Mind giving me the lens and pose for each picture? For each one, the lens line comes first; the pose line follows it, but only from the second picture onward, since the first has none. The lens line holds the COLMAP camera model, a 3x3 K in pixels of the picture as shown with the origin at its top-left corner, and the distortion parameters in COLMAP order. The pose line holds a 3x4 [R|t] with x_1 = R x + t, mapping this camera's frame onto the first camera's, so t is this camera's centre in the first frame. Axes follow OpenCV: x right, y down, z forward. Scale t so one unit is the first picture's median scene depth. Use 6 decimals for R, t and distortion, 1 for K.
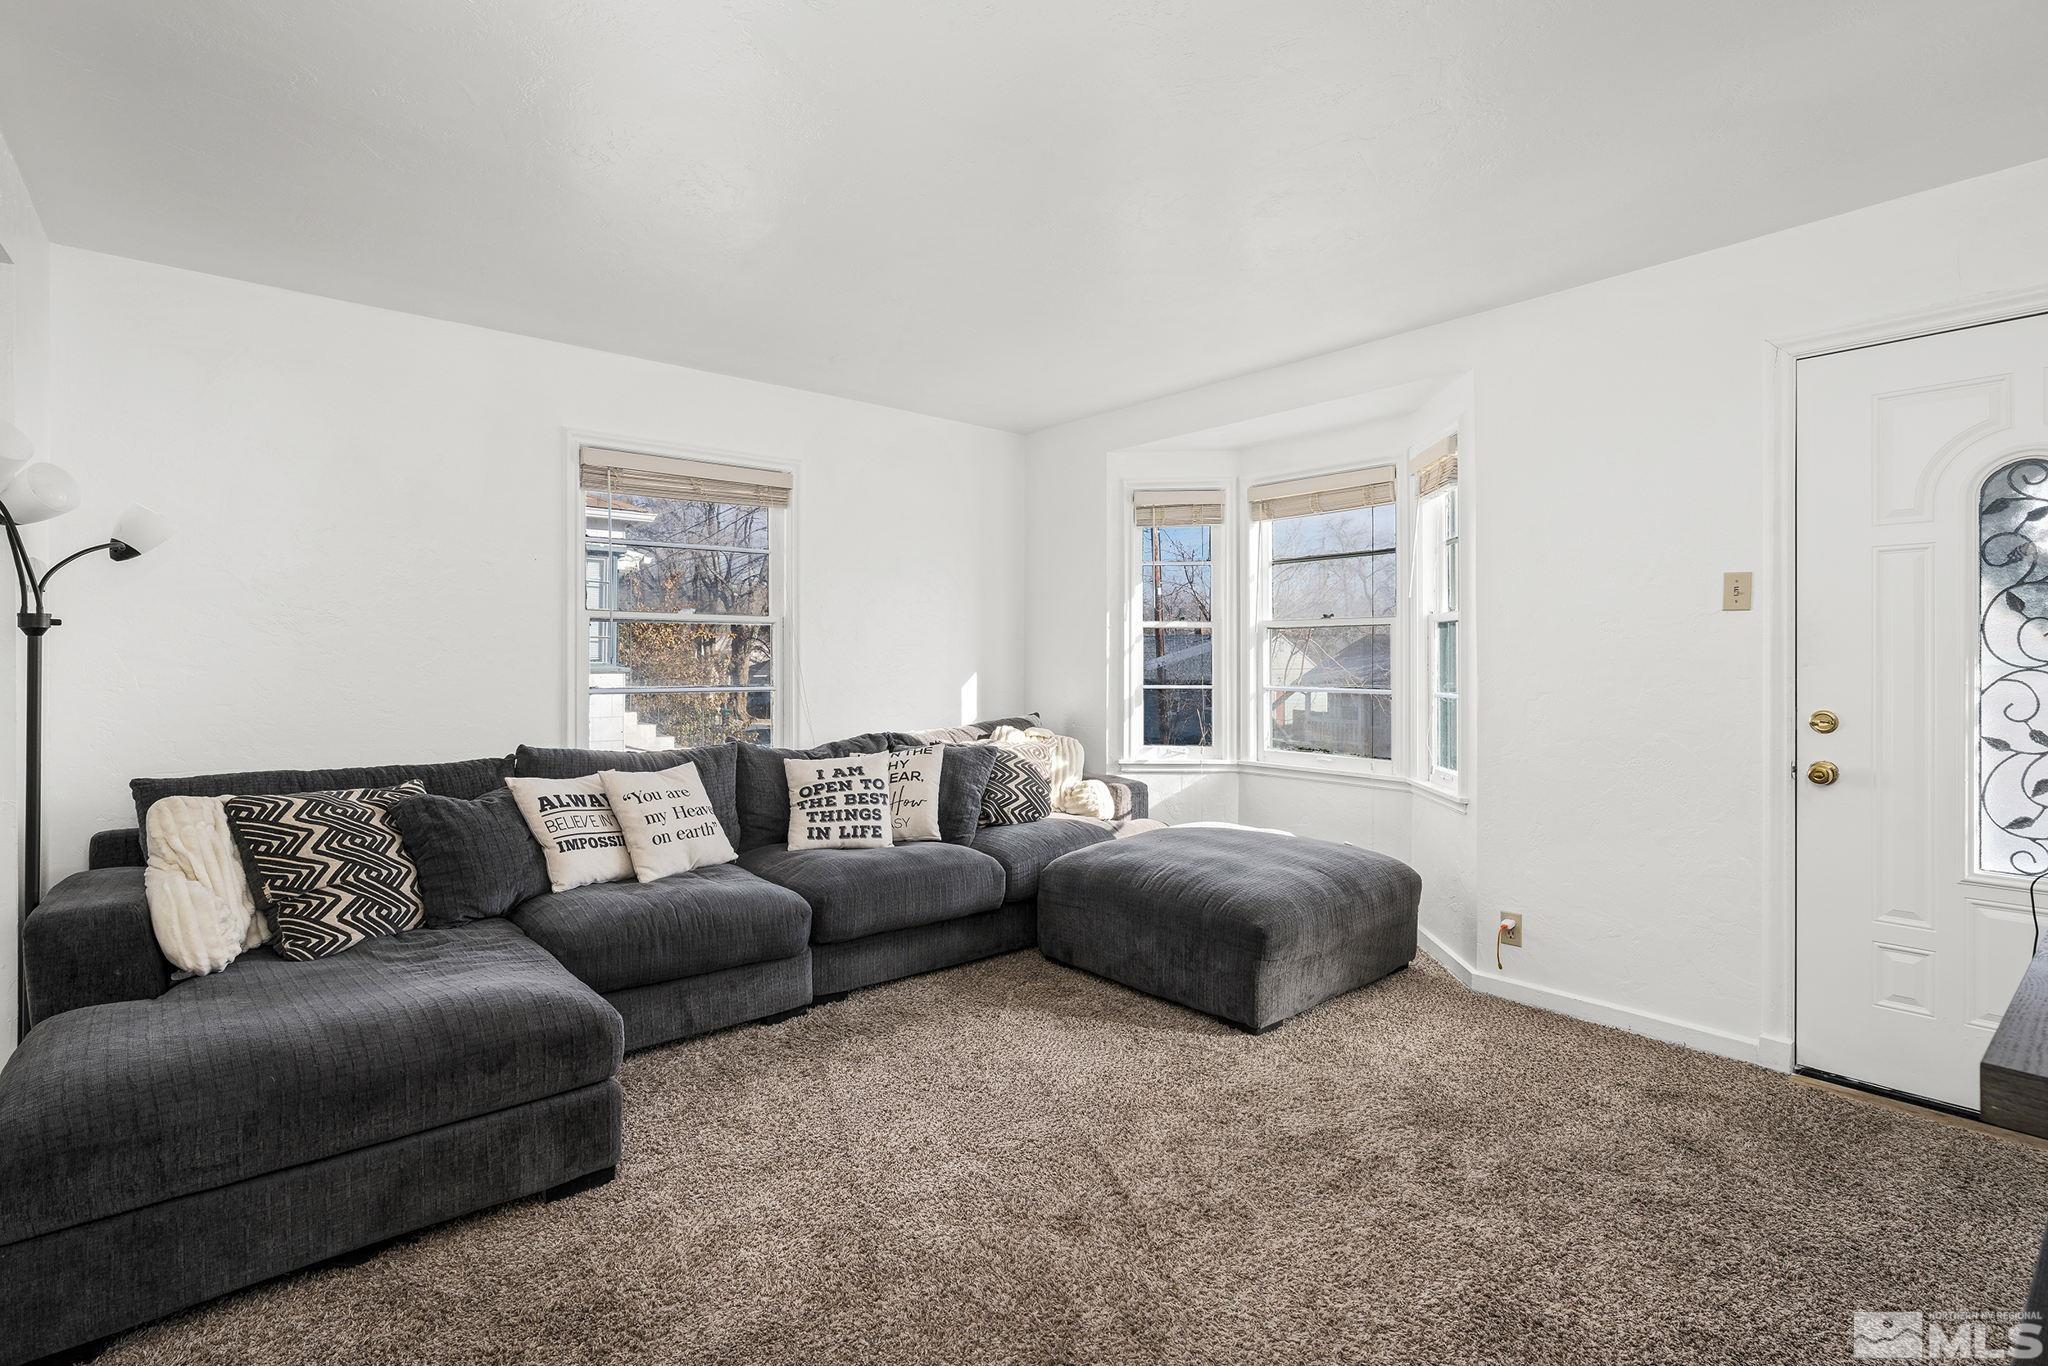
lens RADIAL K [[957.2, 0, 1017.7], [0, 957.2, 653.7], [0, 0, 1]] dist [-0.001398, 0.000190]
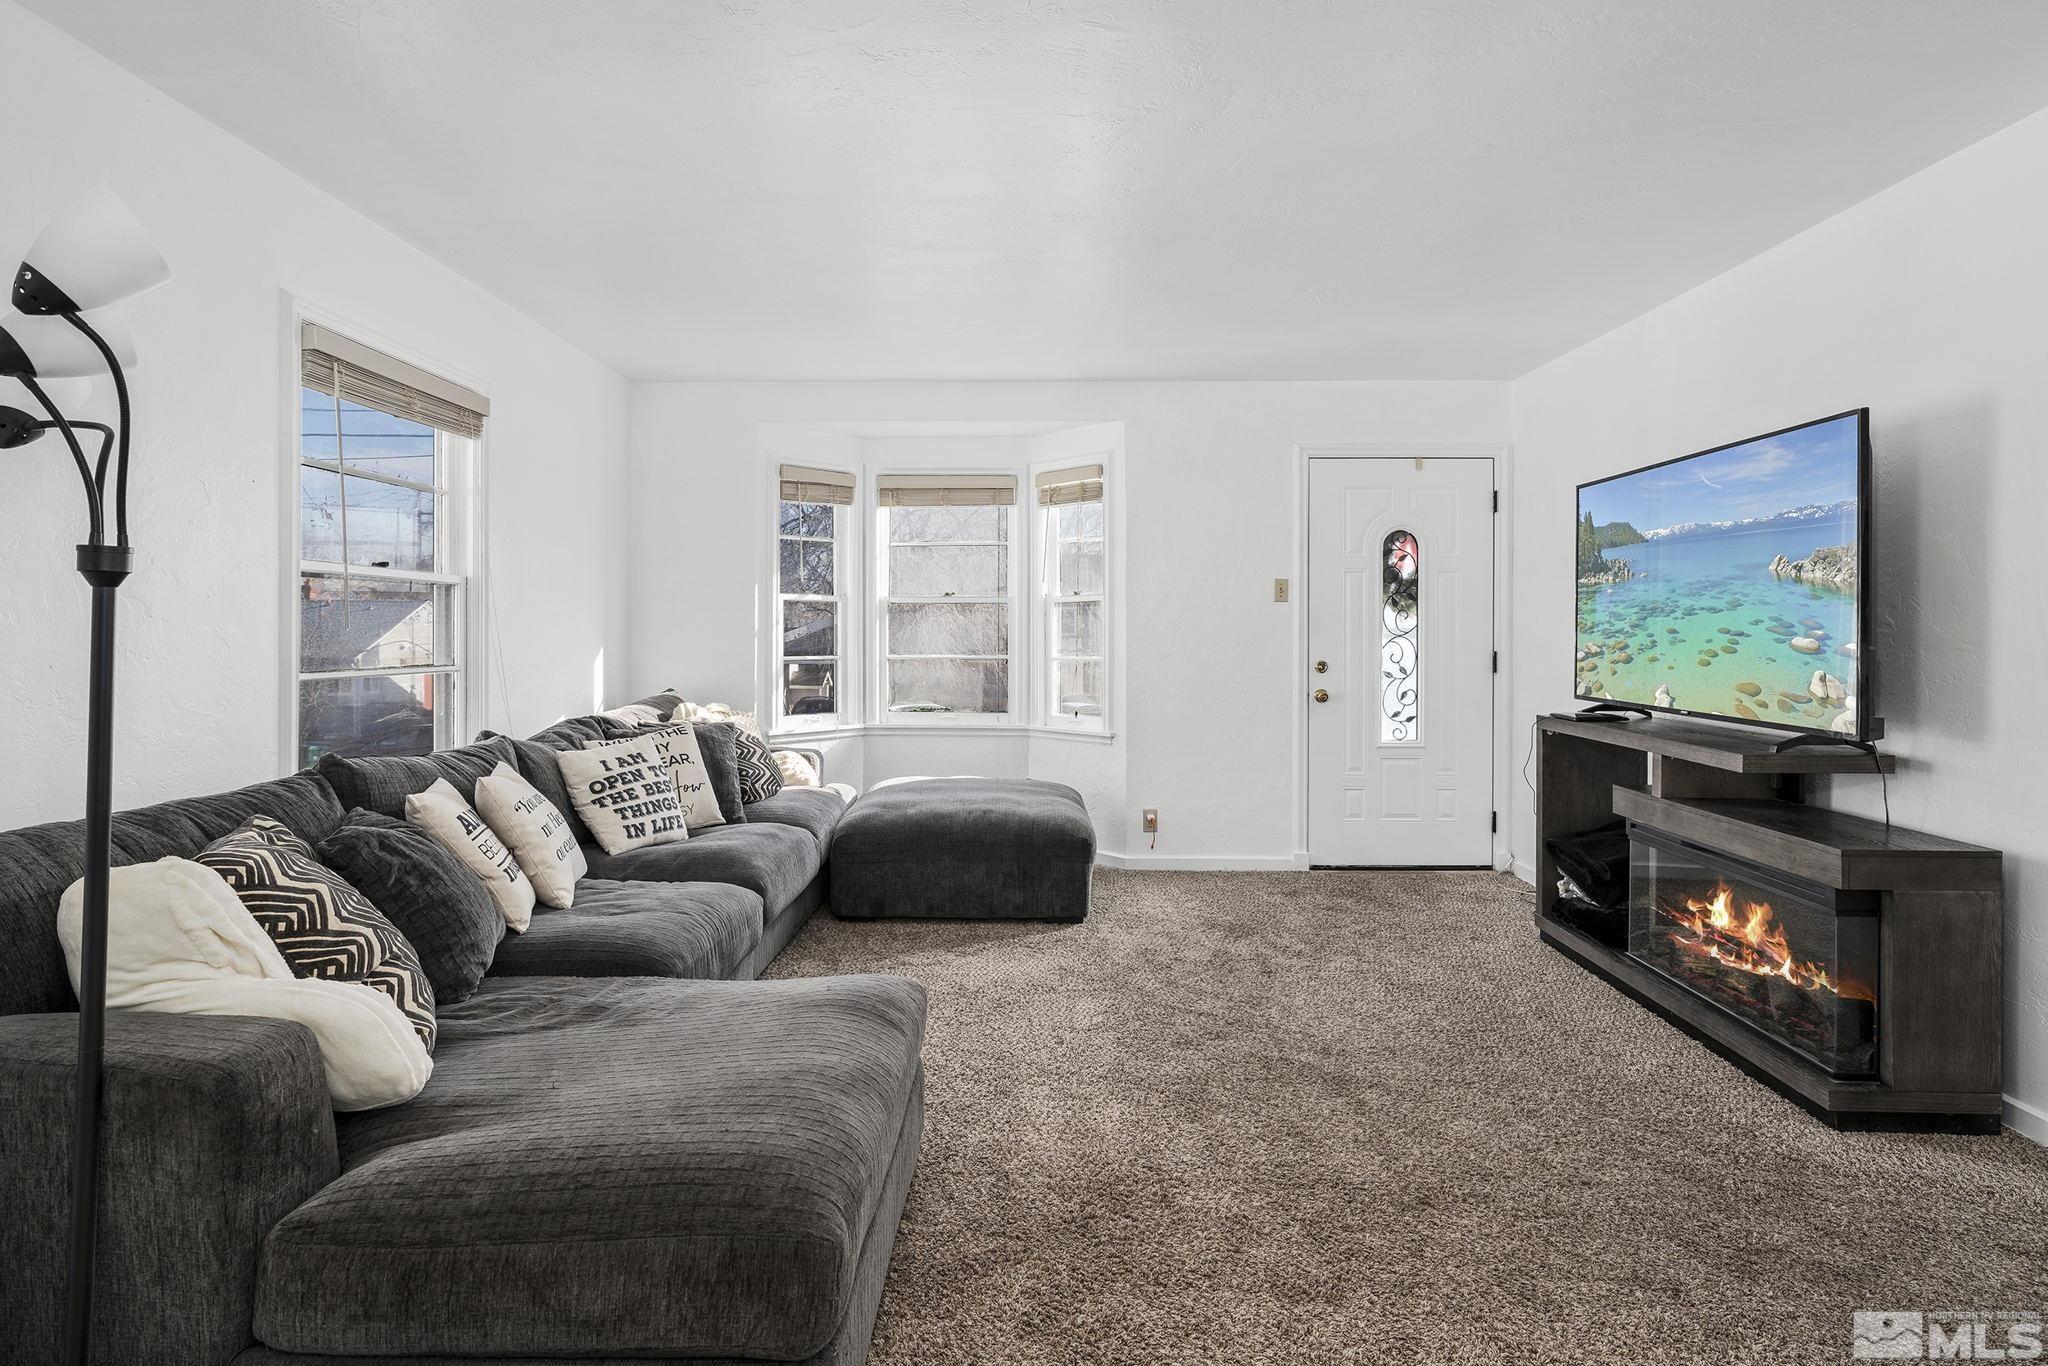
lens RADIAL K [[1034.0, 0, 1026.7], [0, 1034.0, 625.3], [0, 0, 1]] dist [-0.000816, 0.000224]
pose [[0.655488, 0.005150, 0.755188, -0.681075], [-0.004715, 0.999985, -0.002727, 0.001977], [-0.755191, -0.001773, 0.655502, 0.116493]]
